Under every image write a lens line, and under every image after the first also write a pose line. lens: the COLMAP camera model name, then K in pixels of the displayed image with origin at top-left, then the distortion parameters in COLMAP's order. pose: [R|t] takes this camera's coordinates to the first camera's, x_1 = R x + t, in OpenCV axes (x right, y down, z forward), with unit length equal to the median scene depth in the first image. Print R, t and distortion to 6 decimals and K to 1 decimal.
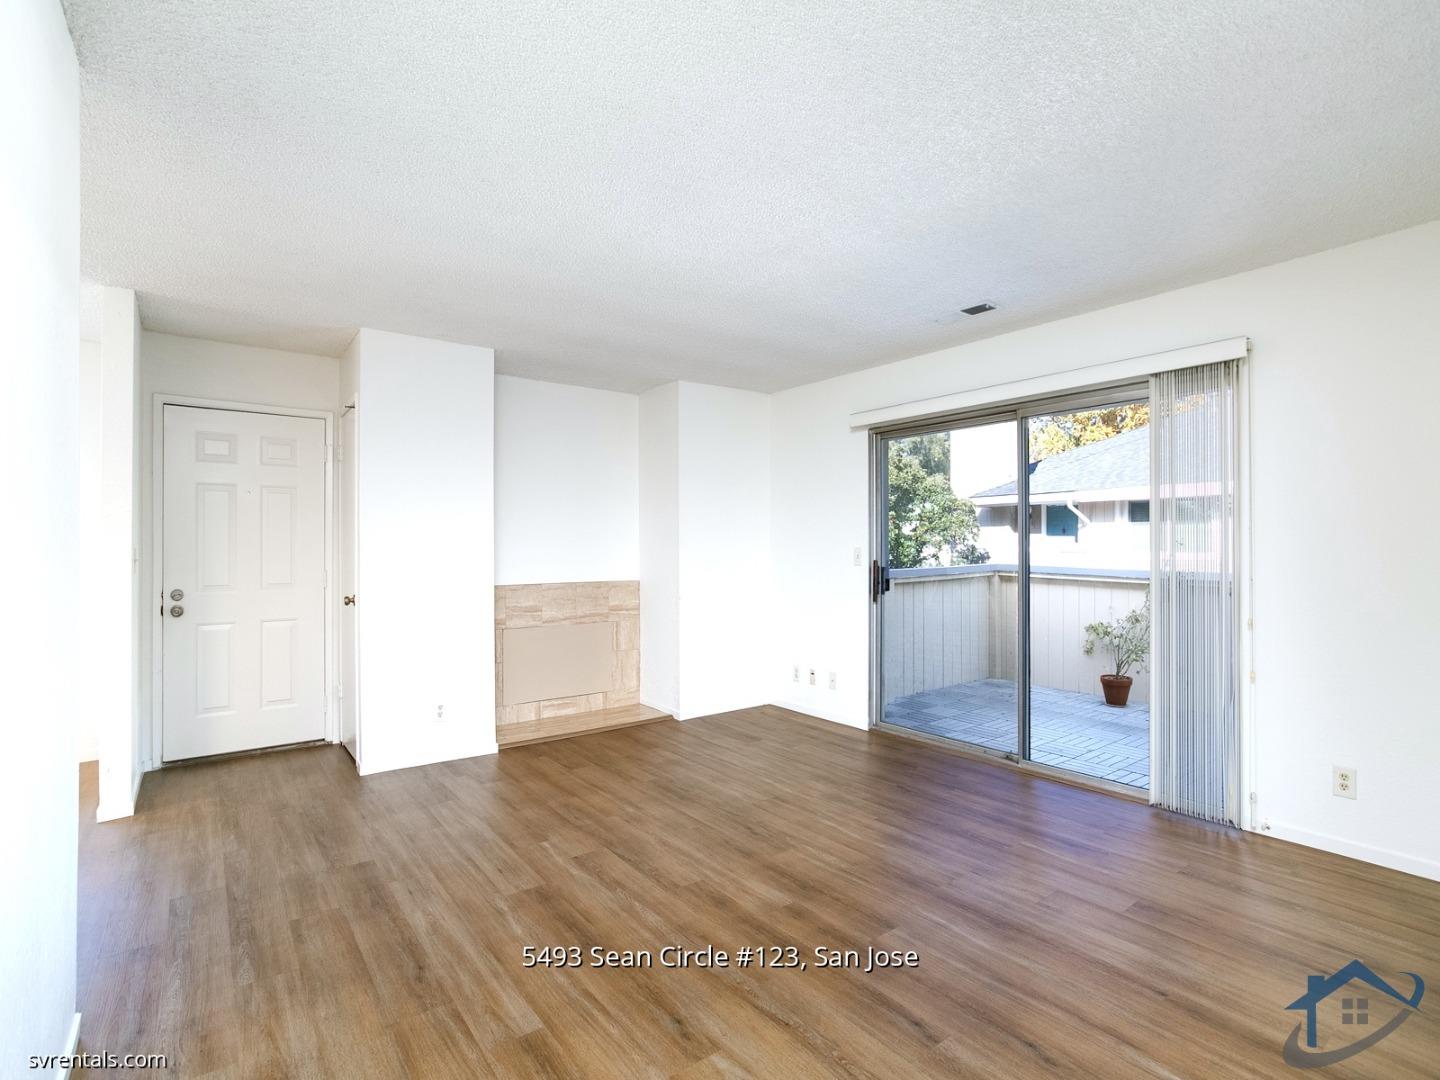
lens RADIAL K [[693.7, 0, 722.8], [0, 693.7, 536.6], [0, 0, 1]] dist [-0.031376, 0.013376]
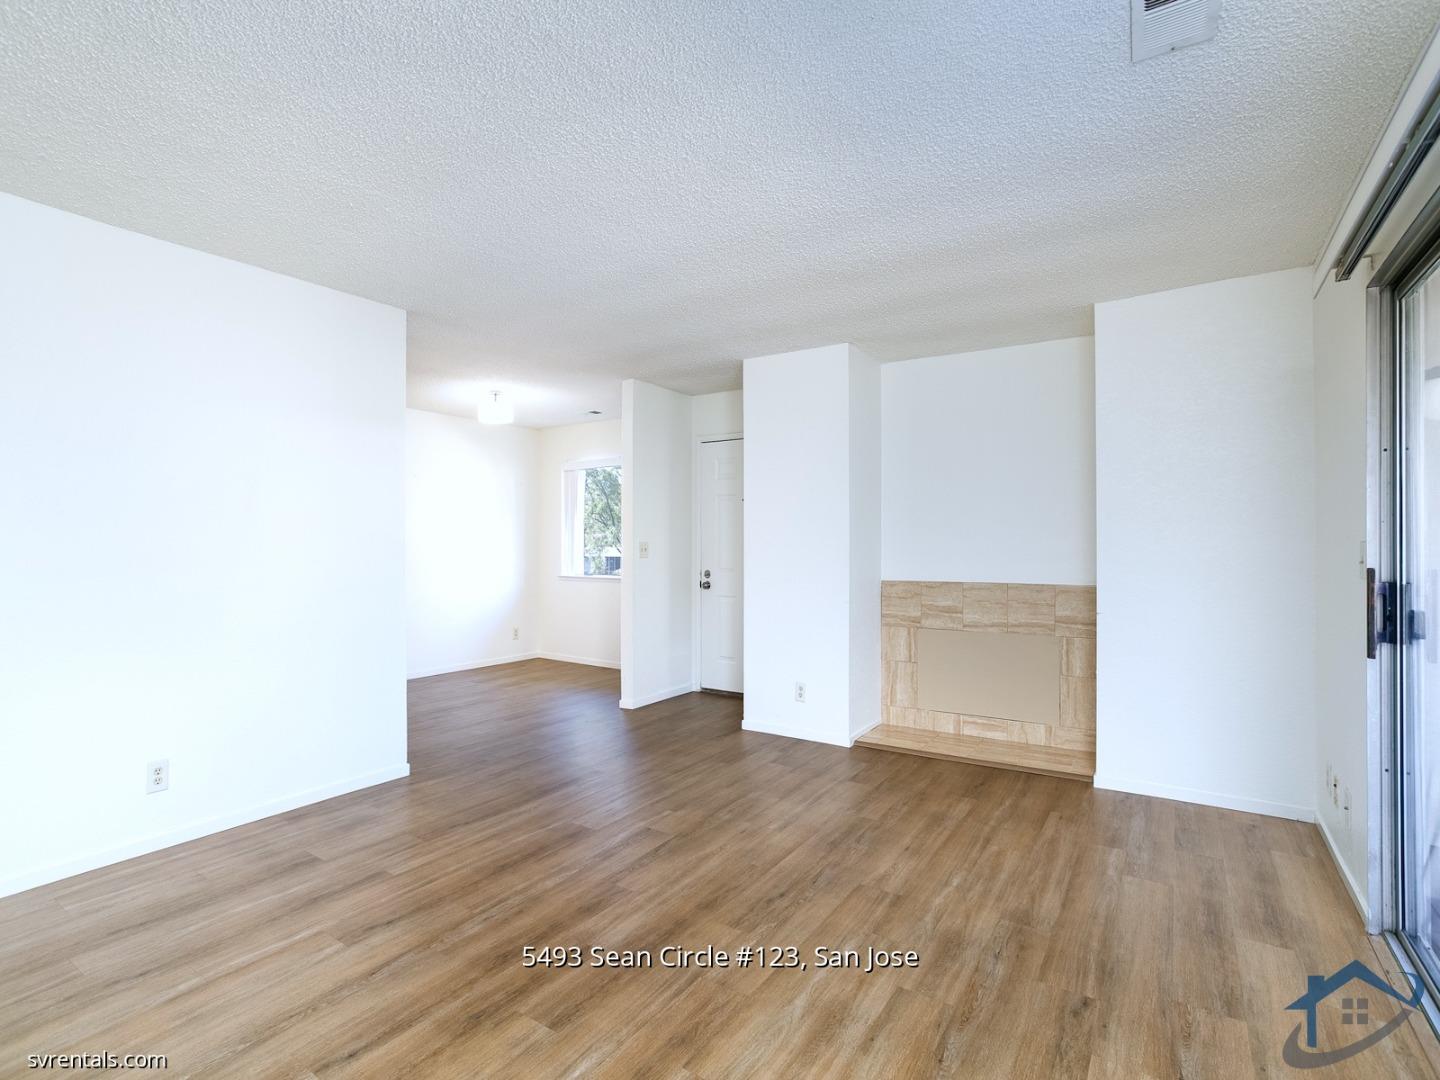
lens RADIAL K [[693.7, 0, 716.1], [0, 693.7, 547.1], [0, 0, 1]] dist [-0.031376, 0.013376]
pose [[0.345260, 0.007567, -0.938477, 0.521537], [0.014028, 0.999814, 0.013222, 0.008801], [0.938402, -0.017730, 0.345089, 0.463187]]
